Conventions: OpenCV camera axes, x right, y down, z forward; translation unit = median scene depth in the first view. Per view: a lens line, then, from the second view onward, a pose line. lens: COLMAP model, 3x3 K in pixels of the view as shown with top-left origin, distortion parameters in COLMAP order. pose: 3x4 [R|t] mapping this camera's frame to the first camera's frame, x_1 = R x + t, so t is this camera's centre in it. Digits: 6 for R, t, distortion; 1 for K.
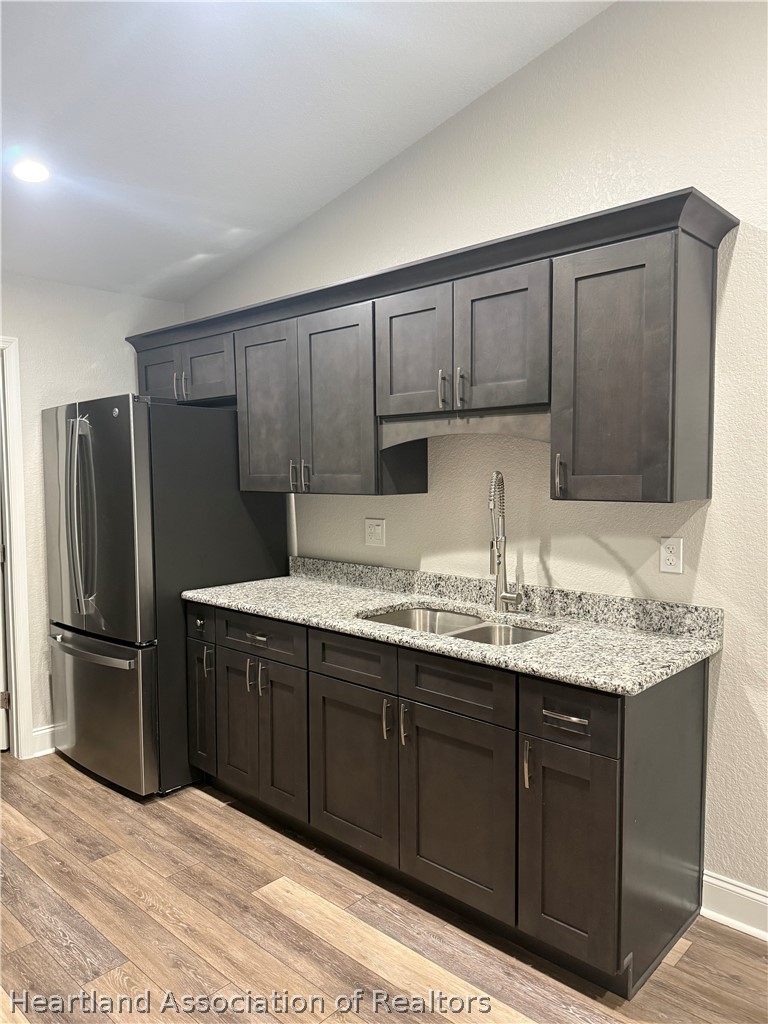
lens RADIAL K [[720.0, 0, 384.0], [0, 720.0, 512.0], [0, 0, 1]] dist [0.034235, -0.042946]
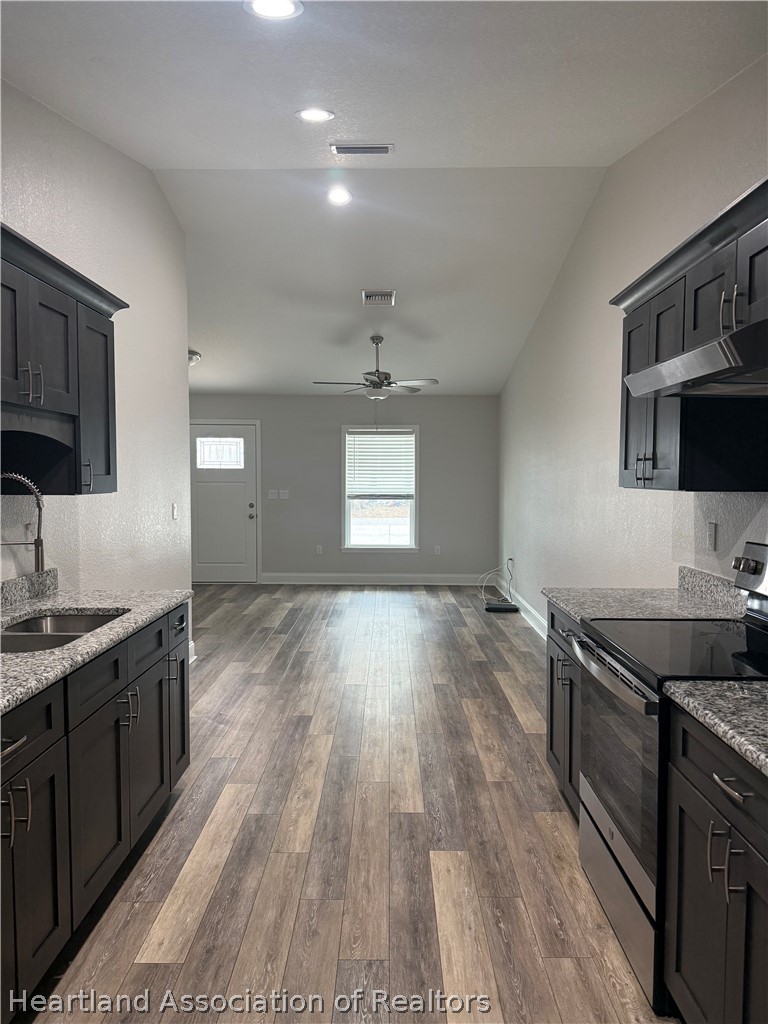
lens RADIAL K [[720.0, 0, 384.0], [0, 720.0, 512.0], [0, 0, 1]] dist [0.034235, -0.042946]
pose [[-0.673924, -0.032872, 0.738069, -1.088217], [0.050341, 0.994645, 0.090265, -0.074491], [-0.737084, 0.097987, -0.668660, 1.534371]]
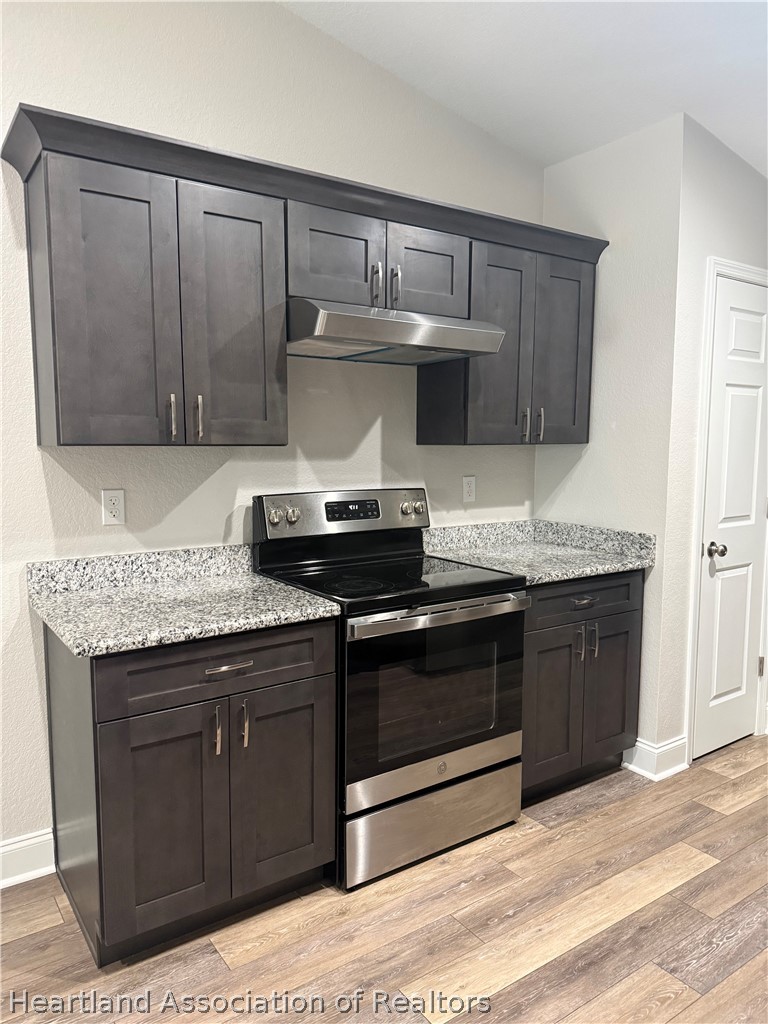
lens RADIAL K [[720.0, 0, 384.0], [0, 720.0, 512.0], [0, 0, 1]] dist [0.034235, -0.042946]
pose [[-0.211403, 0.099275, -0.972344, 0.476283], [-0.059138, 0.991706, 0.114110, -0.007934], [0.975608, 0.081626, -0.203779, 0.755022]]
